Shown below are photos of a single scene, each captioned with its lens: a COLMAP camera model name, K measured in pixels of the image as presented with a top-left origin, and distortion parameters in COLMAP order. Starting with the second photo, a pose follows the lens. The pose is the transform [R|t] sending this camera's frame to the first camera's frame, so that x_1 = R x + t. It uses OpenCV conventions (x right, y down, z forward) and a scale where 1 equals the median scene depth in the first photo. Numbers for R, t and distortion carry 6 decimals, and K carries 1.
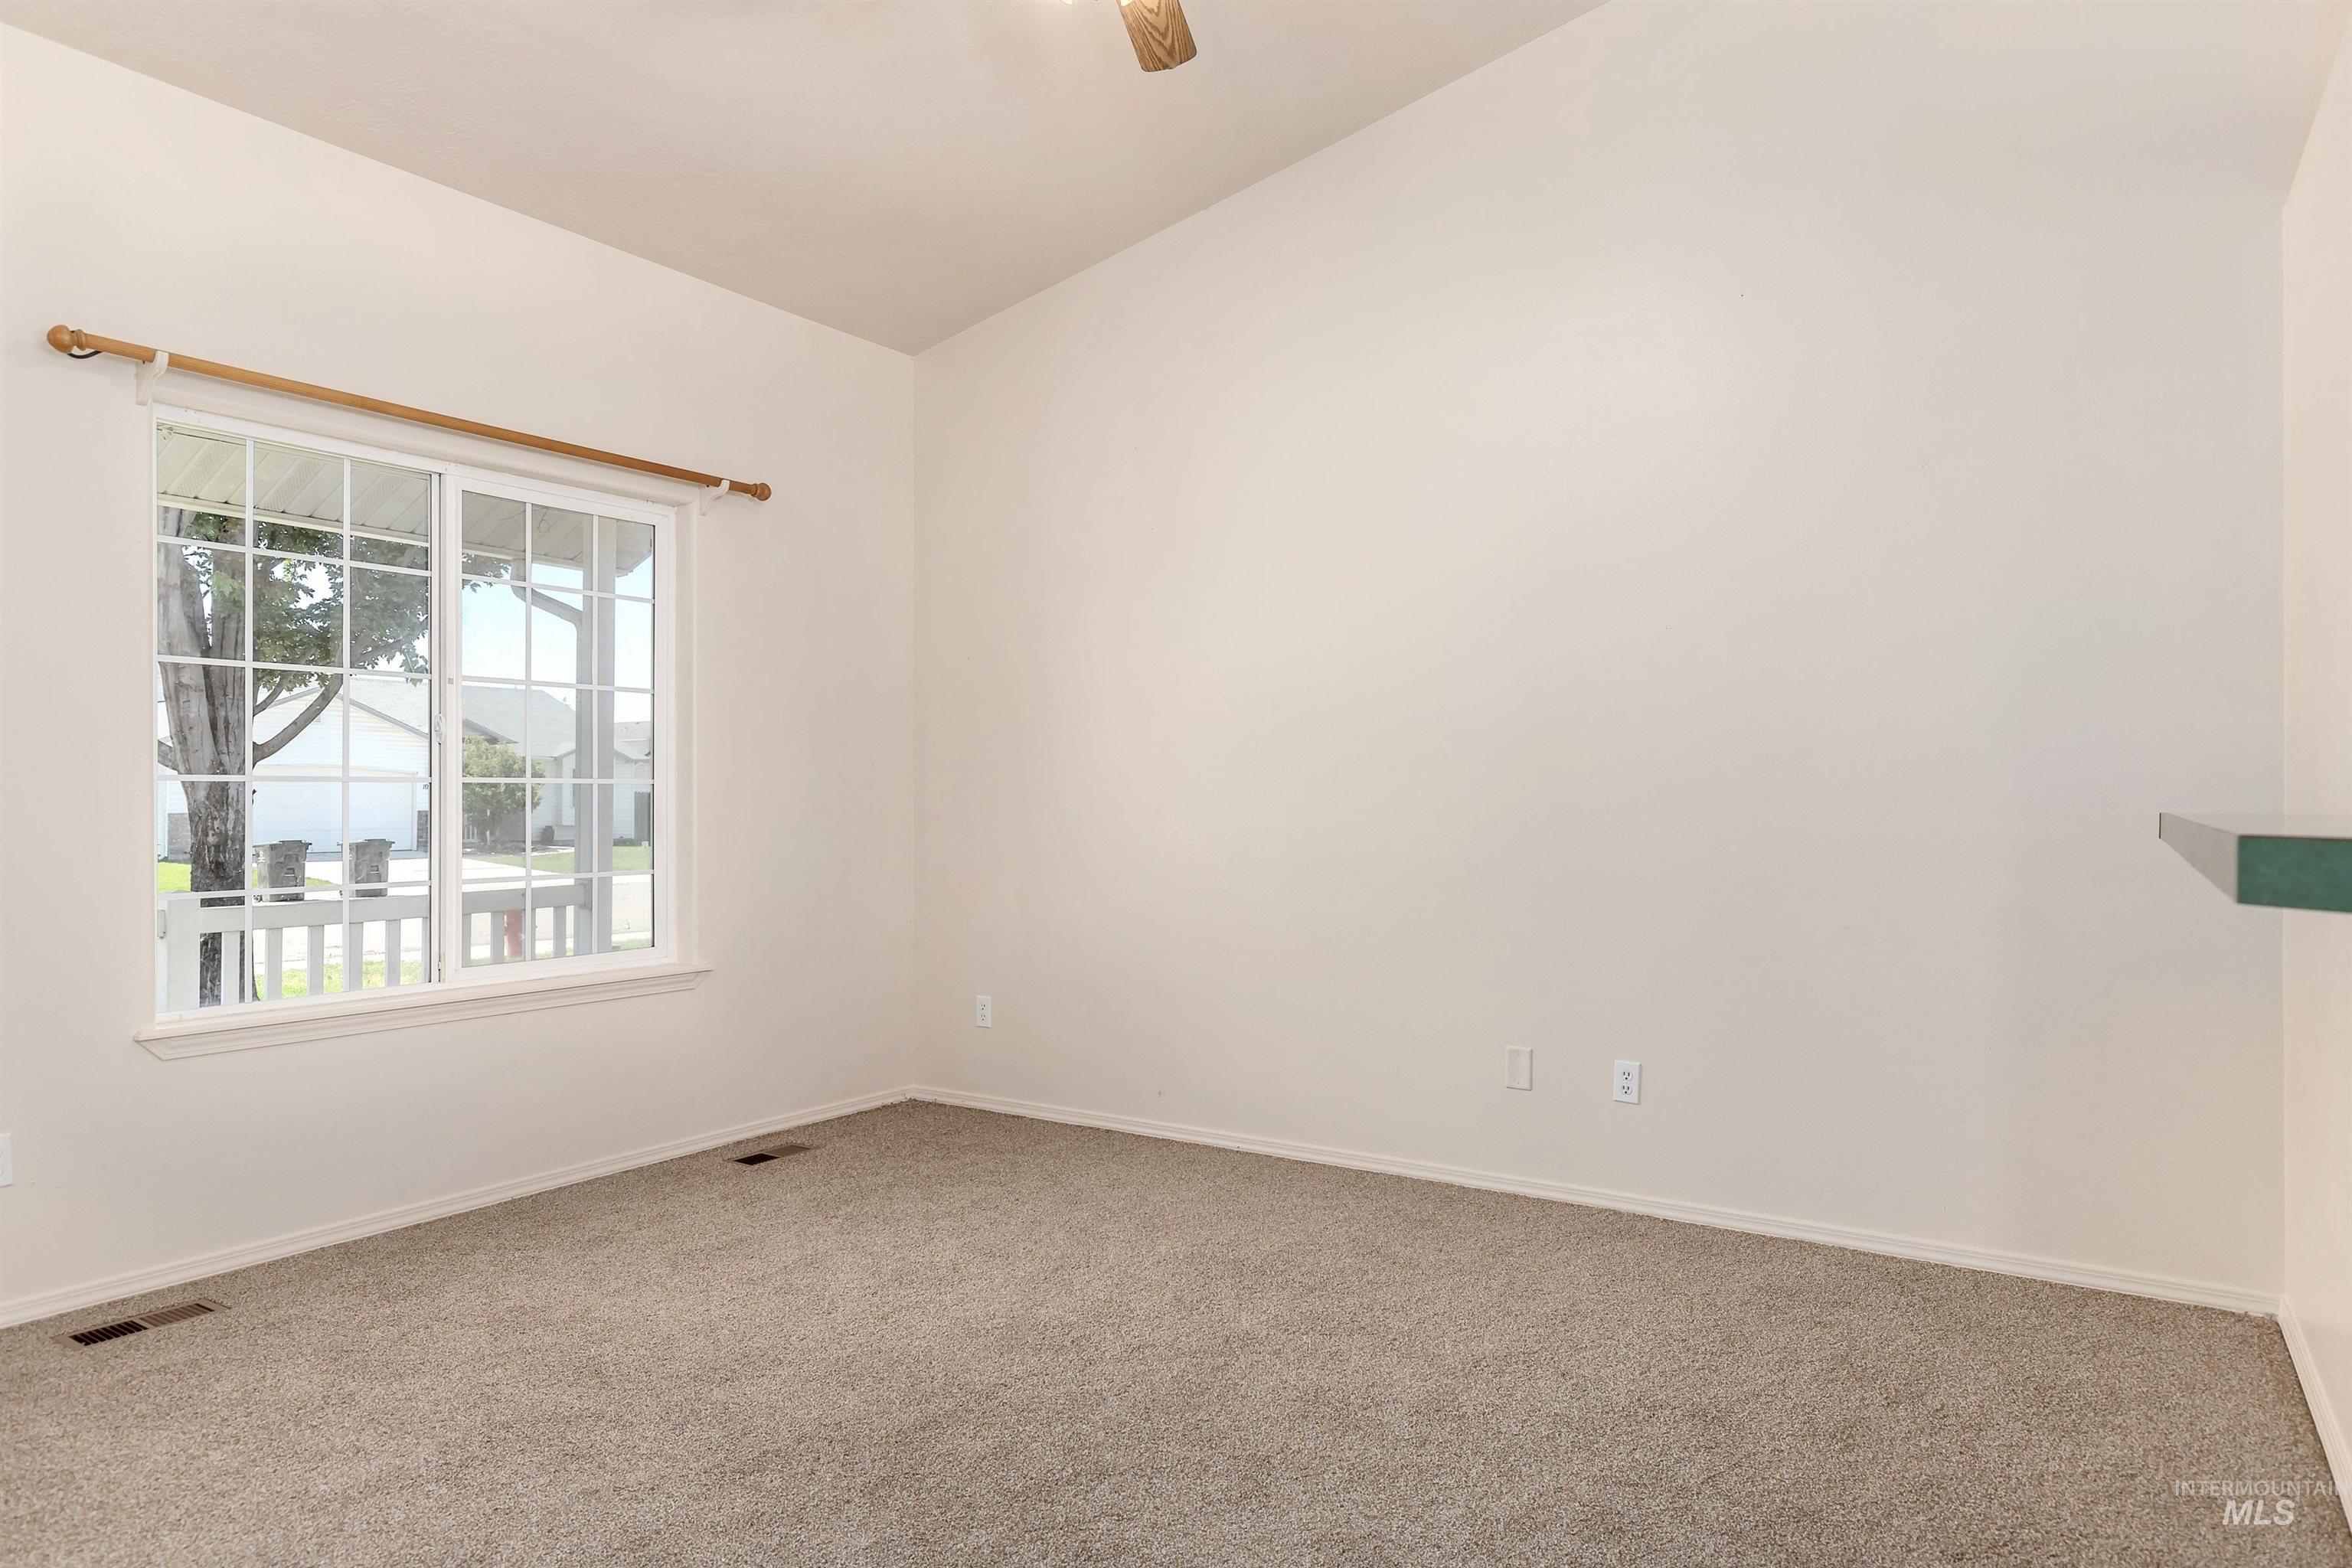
lens RADIAL K [[1418.3, 0, 1177.6], [0, 1418.3, 783.7], [0, 0, 1]] dist [0.008533, 0.002401]
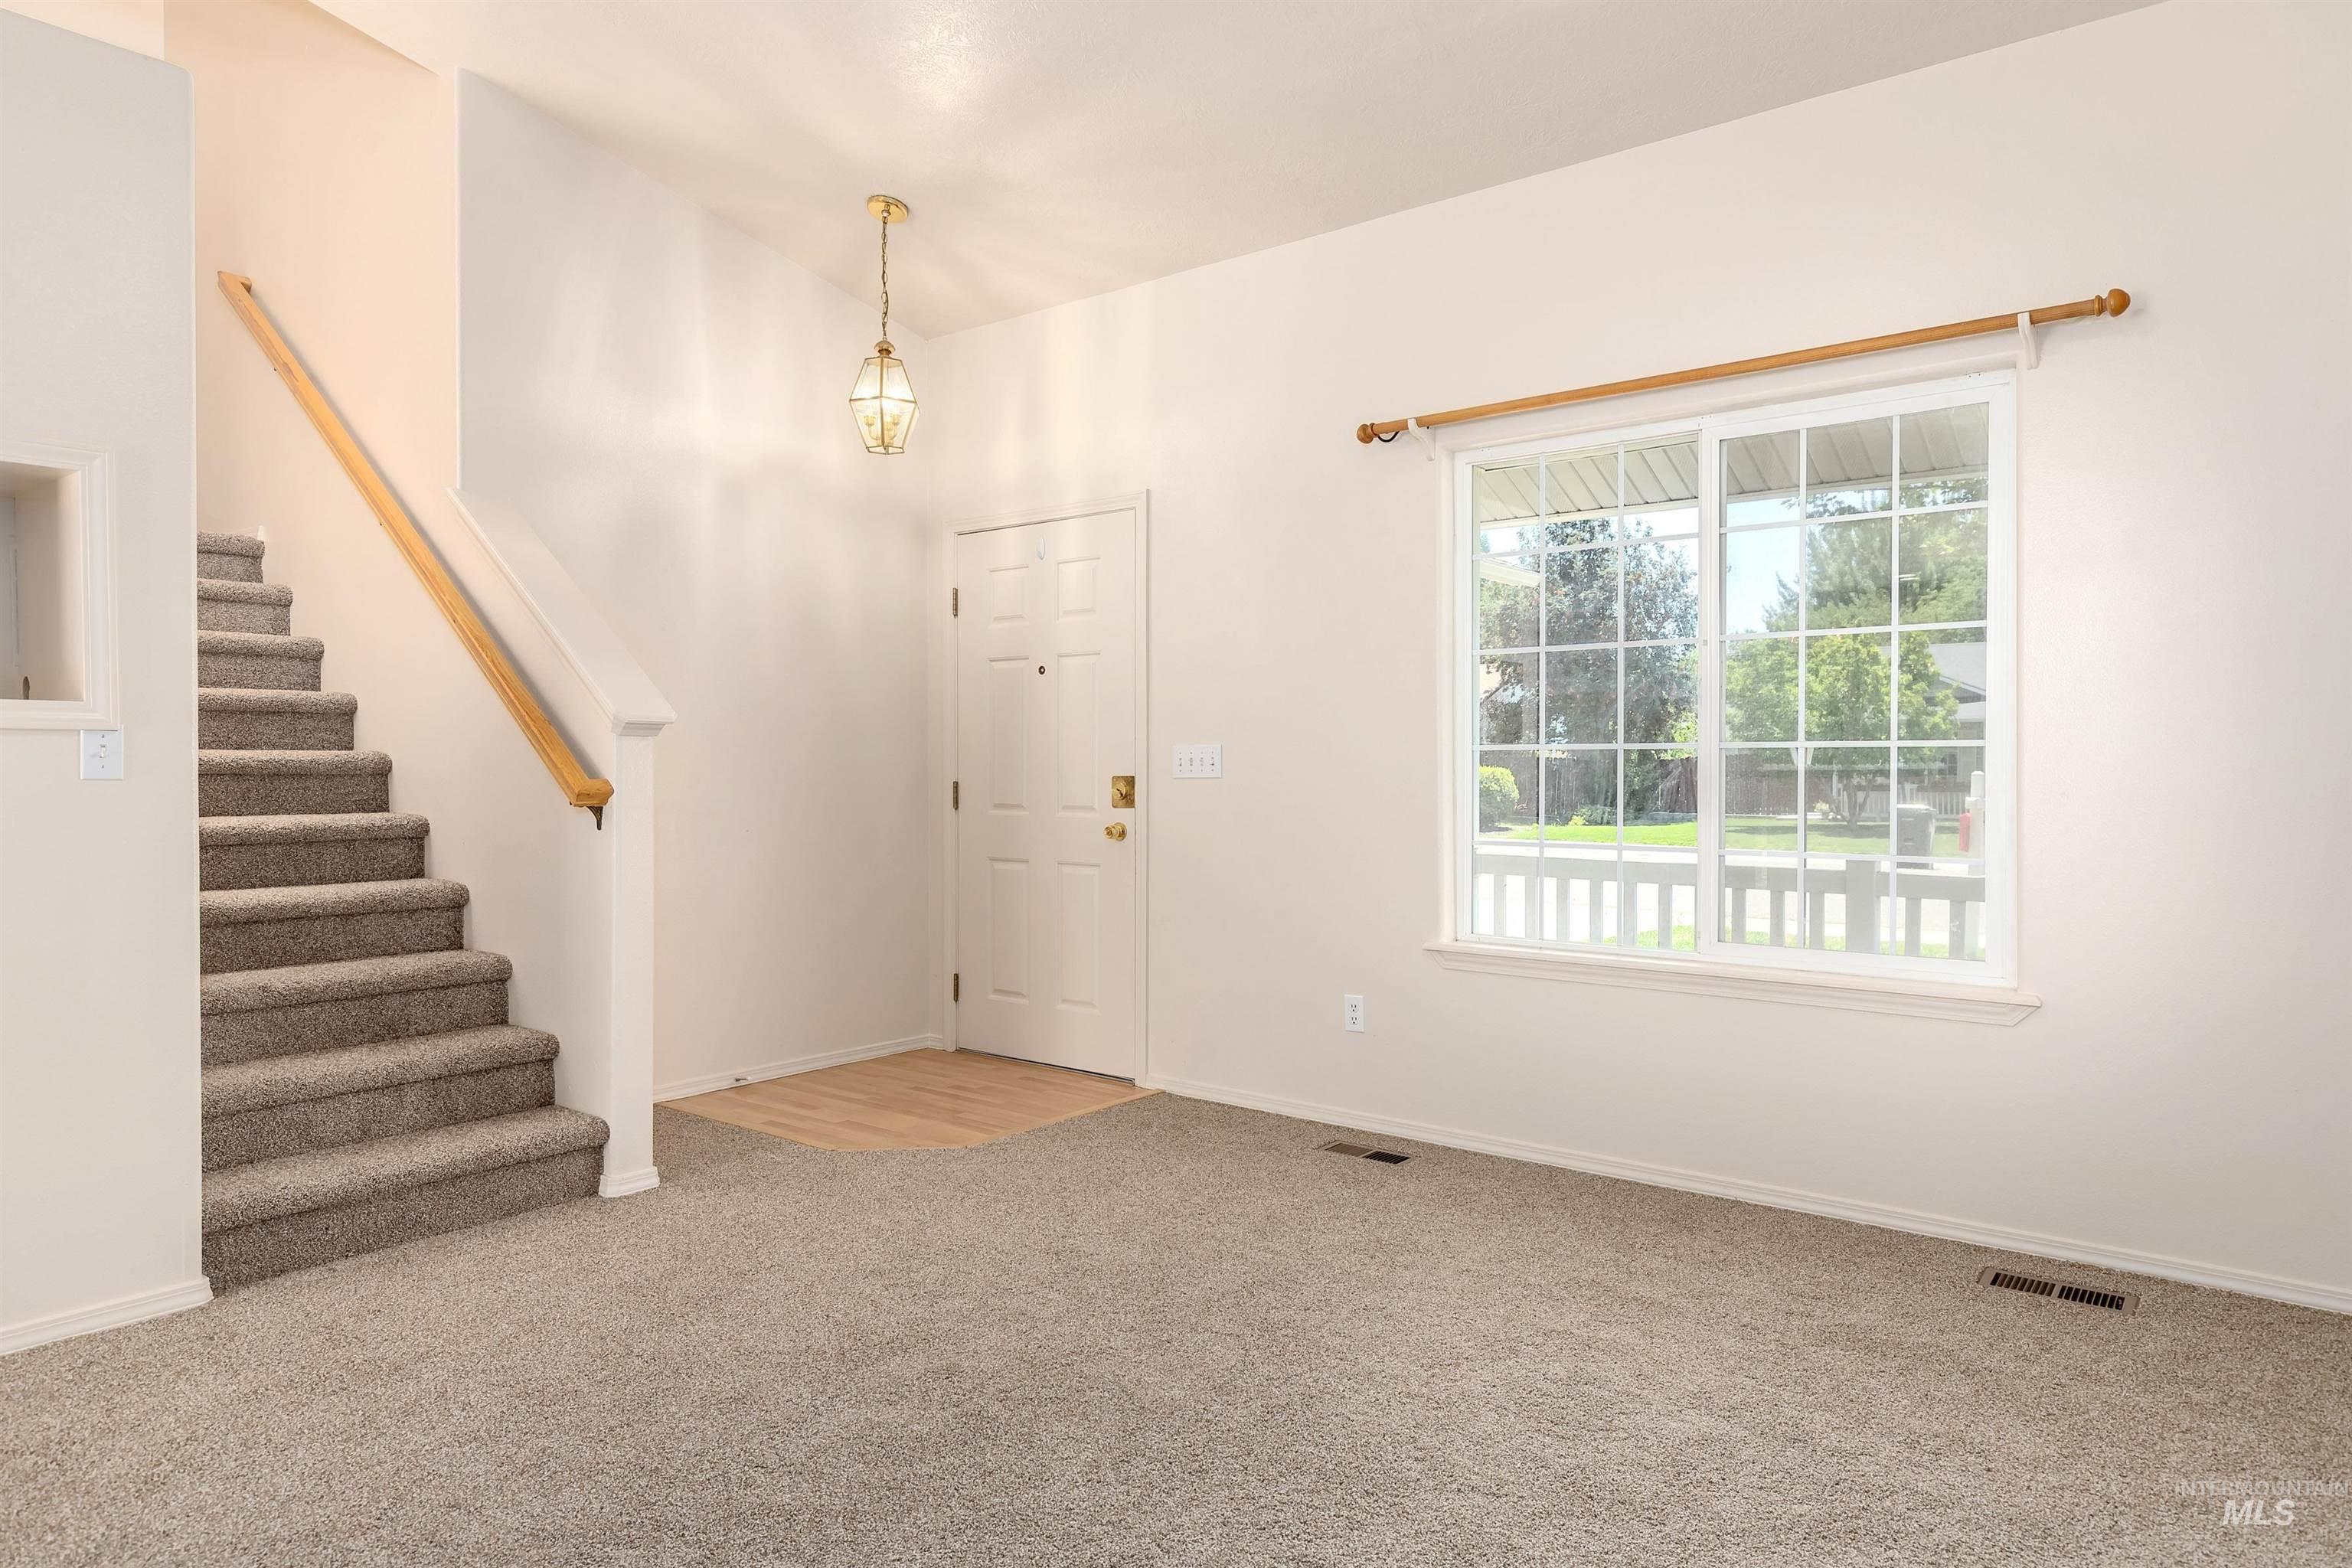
lens RADIAL K [[1418.3, 0, 1177.9], [0, 1418.3, 782.7], [0, 0, 1]] dist [0.008533, 0.002401]
pose [[-0.082013, 0.014769, -0.996522, 0.480753], [0.008631, 0.999863, 0.014108, 0.005900], [0.996594, -0.007444, -0.082130, 0.724262]]
